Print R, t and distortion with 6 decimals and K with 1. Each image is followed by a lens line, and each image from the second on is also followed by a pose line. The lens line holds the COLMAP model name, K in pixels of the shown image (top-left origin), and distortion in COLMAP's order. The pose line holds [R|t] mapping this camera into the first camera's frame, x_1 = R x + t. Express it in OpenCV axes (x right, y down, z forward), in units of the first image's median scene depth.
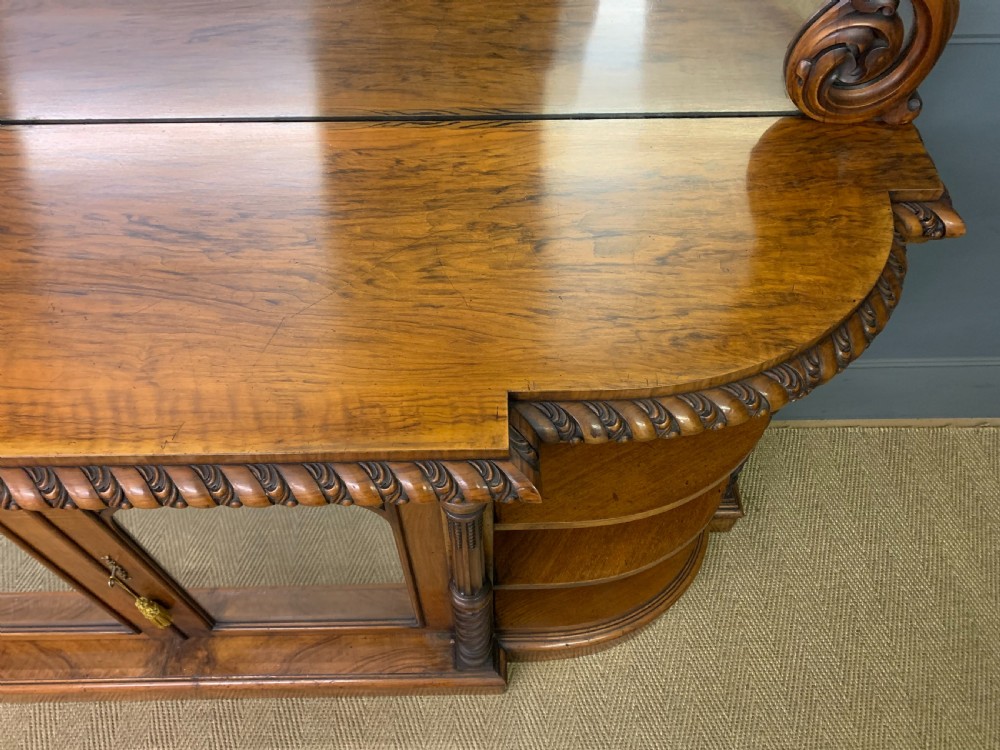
lens RADIAL K [[770.6, 0, 487.6], [0, 770.6, 382.5], [0, 0, 1]] dist [0.041115, -0.040929]
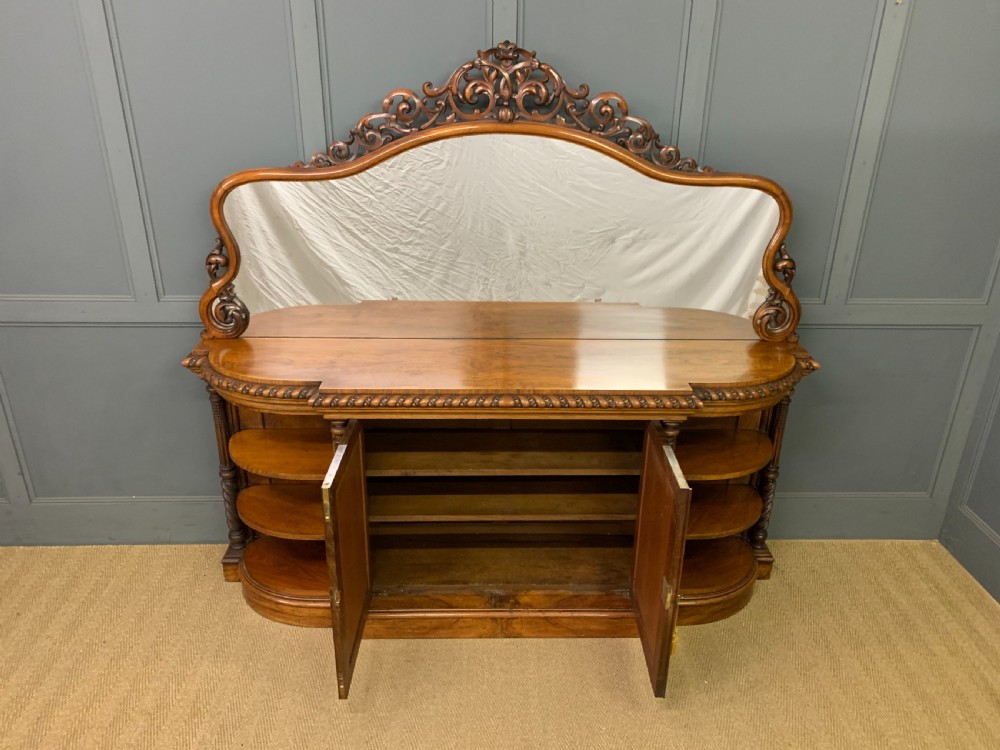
lens RADIAL K [[770.6, 0, 501.6], [0, 770.6, 383.2], [0, 0, 1]] dist [0.041115, -0.040929]
pose [[0.999618, 0.015137, 0.023134, -0.452785], [-0.000575, 0.847981, -0.530026, 0.932778], [-0.027640, 0.529810, 0.847666, -0.964841]]
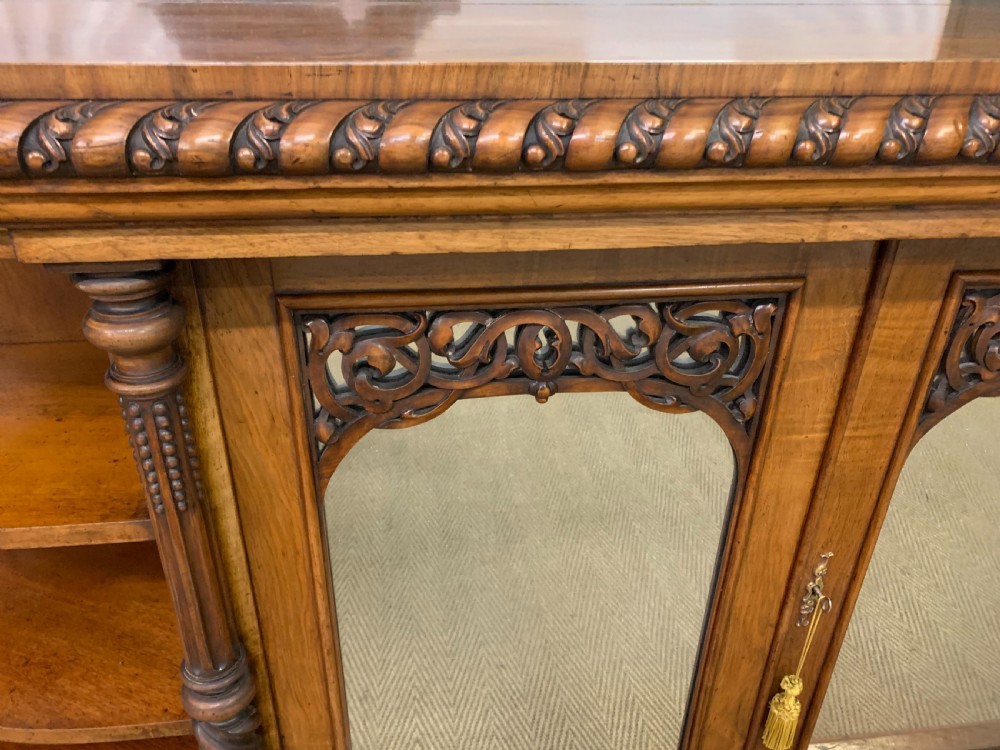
lens RADIAL K [[771.6, 0, 493.0], [0, 771.6, 384.6], [0, 0, 1]] dist [0.040357, -0.038242]
pose [[0.994123, -0.034364, 0.102658, -0.654069], [0.076190, 0.895757, -0.437967, 0.280788], [-0.076906, 0.443214, 0.893110, 0.279917]]
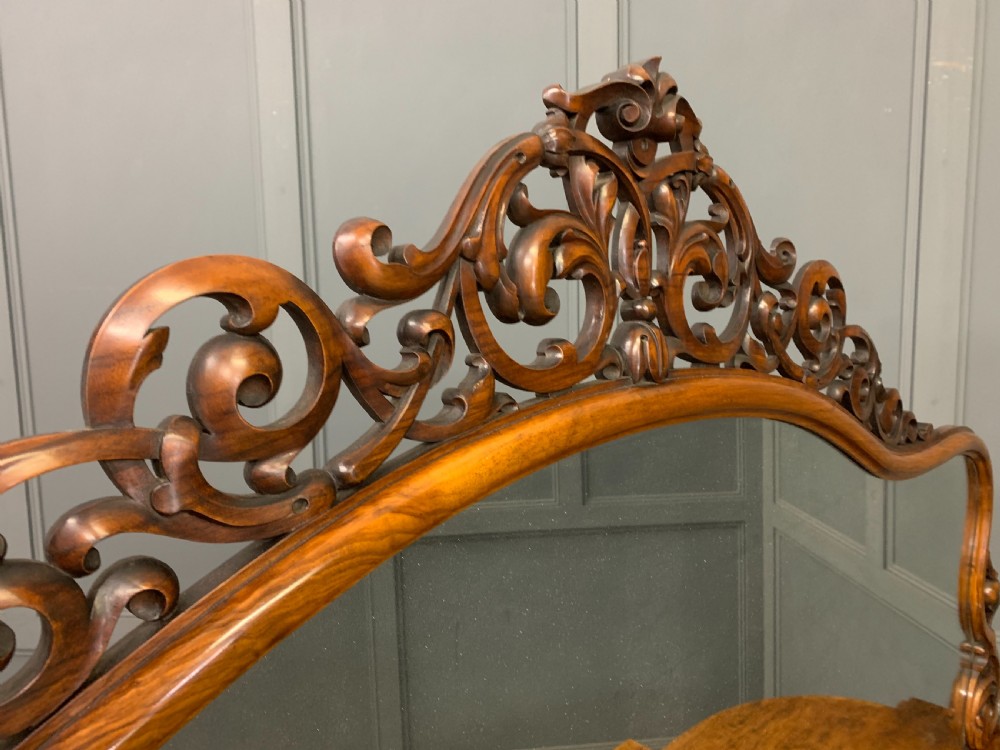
lens RADIAL K [[766.8, 0, 506.9], [0, 766.8, 381.4], [0, 0, 1]] dist [0.065437, -0.000297]
pose [[0.710493, -0.098755, 0.696740, -0.765265], [0.594590, 0.613811, -0.519325, -0.343167], [-0.376380, 0.783252, 0.494827, 0.042967]]
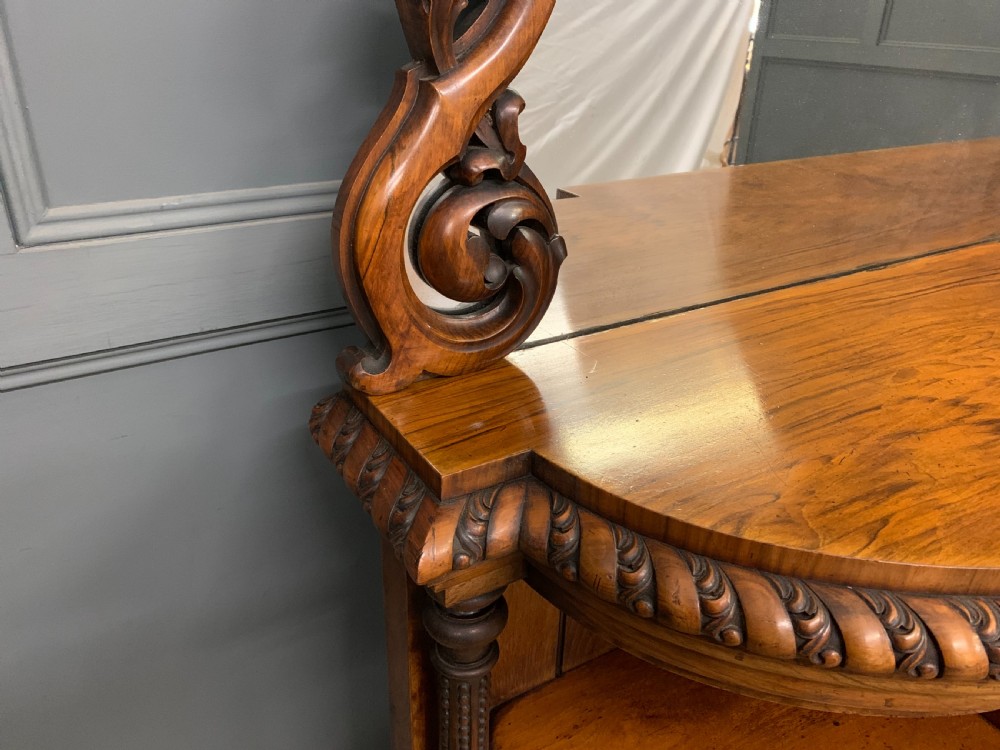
lens RADIAL K [[771.6, 0, 498.2], [0, 771.6, 372.1], [0, 0, 1]] dist [0.040357, -0.038242]
pose [[0.862066, -0.194428, 0.468018, -1.286854], [0.400375, 0.827455, -0.393722, -0.035866], [-0.310713, 0.526797, 0.791165, 0.331092]]
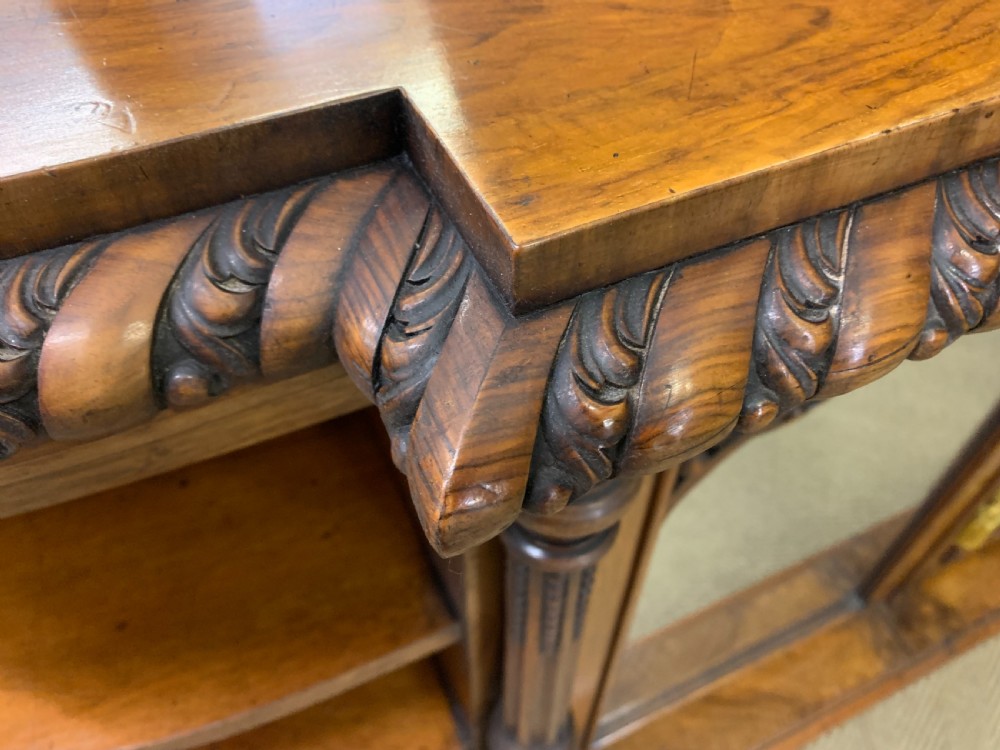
lens RADIAL K [[800.2, 0, 508.5], [0, 800.2, 375.2], [0, 0, 1]] dist [0.002382, -0.006325]
pose [[0.906079, -0.312935, 0.284768, -0.849510], [0.341403, 0.938296, -0.055175, 0.068155], [-0.249931, 0.147214, 0.957007, 0.389636]]
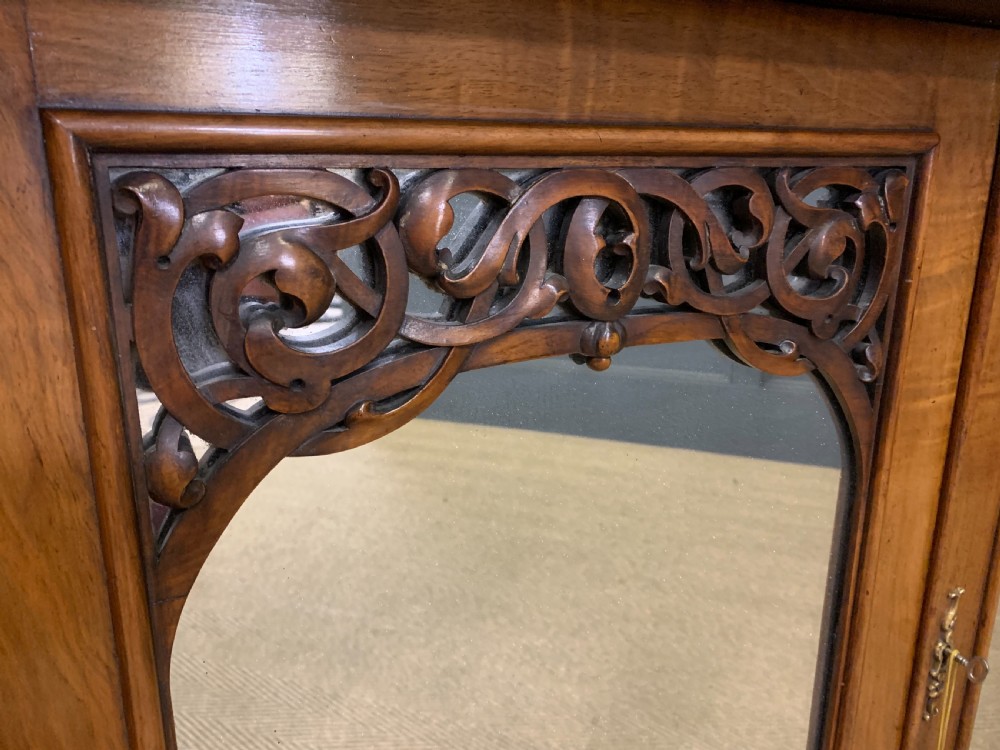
lens RADIAL K [[771.6, 0, 502.5], [0, 771.6, 380.0], [0, 0, 1]] dist [0.040357, -0.038242]
pose [[0.894167, -0.112161, 0.433458, -0.711238], [0.366620, 0.739140, -0.565032, 0.225632], [-0.257012, 0.664148, 0.702035, 0.516027]]
